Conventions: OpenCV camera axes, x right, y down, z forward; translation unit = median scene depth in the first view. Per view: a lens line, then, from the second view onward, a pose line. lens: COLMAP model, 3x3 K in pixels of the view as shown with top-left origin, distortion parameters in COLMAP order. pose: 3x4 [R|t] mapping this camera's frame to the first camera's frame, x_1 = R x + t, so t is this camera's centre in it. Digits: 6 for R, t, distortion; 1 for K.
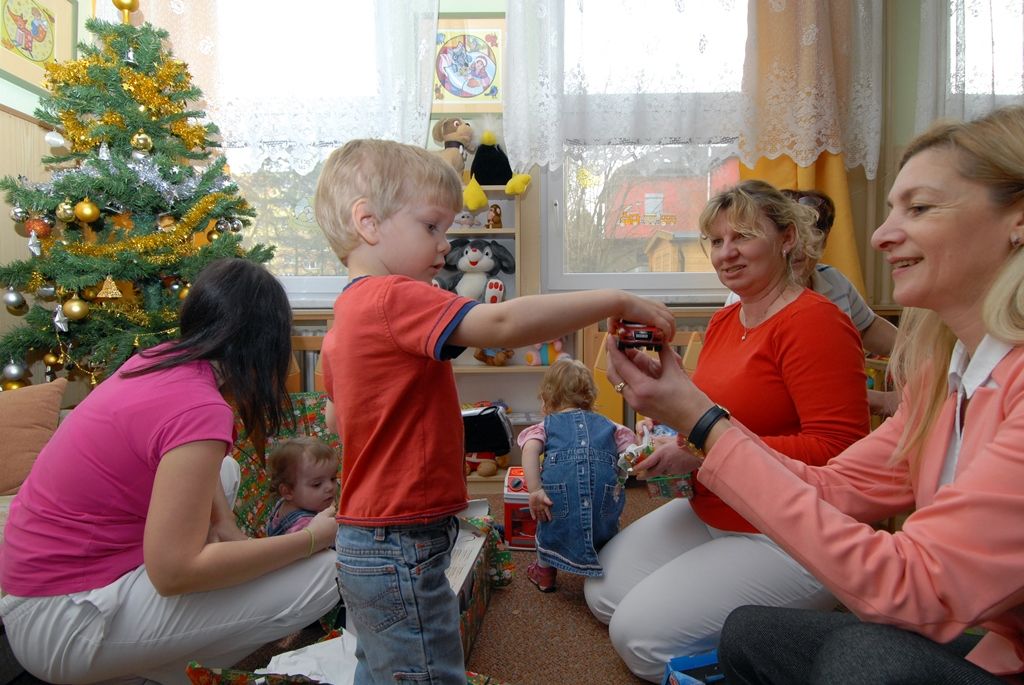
lens RADIAL K [[511.0, 0, 503.3], [0, 511.0, 352.3], [0, 0, 1]] dist [0.008497, -0.022015]
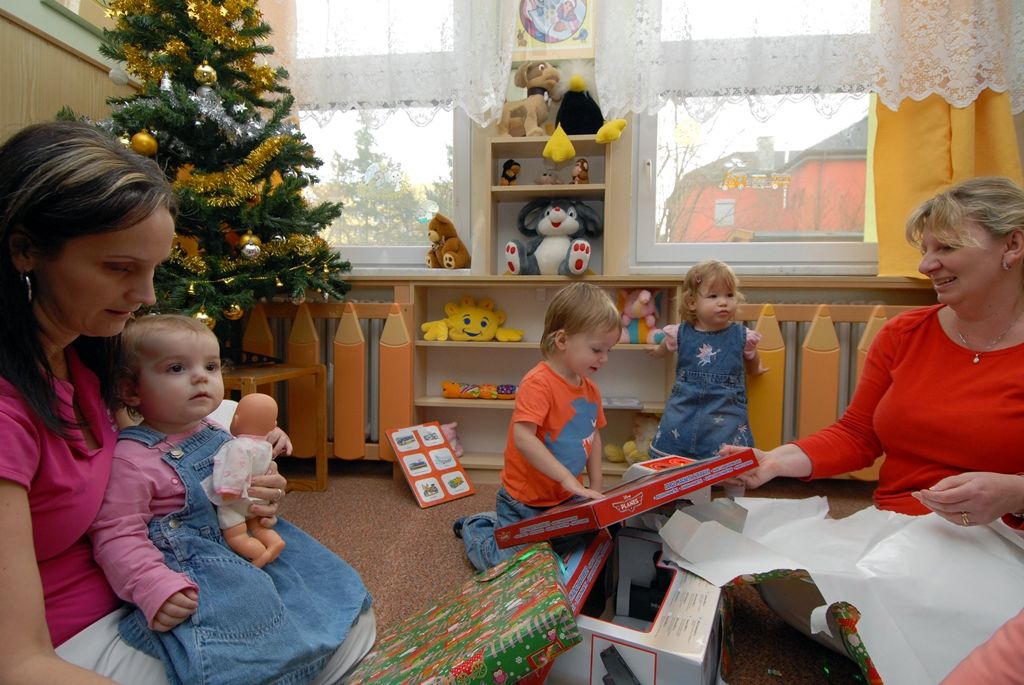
lens RADIAL K [[511.0, 0, 504.6], [0, 511.0, 349.8], [0, 0, 1]] dist [0.008497, -0.022015]
pose [[0.993081, 0.025345, -0.114659, -0.040573], [-0.027435, 0.999484, -0.016683, 0.061726], [0.114177, 0.019713, 0.993265, 0.114110]]
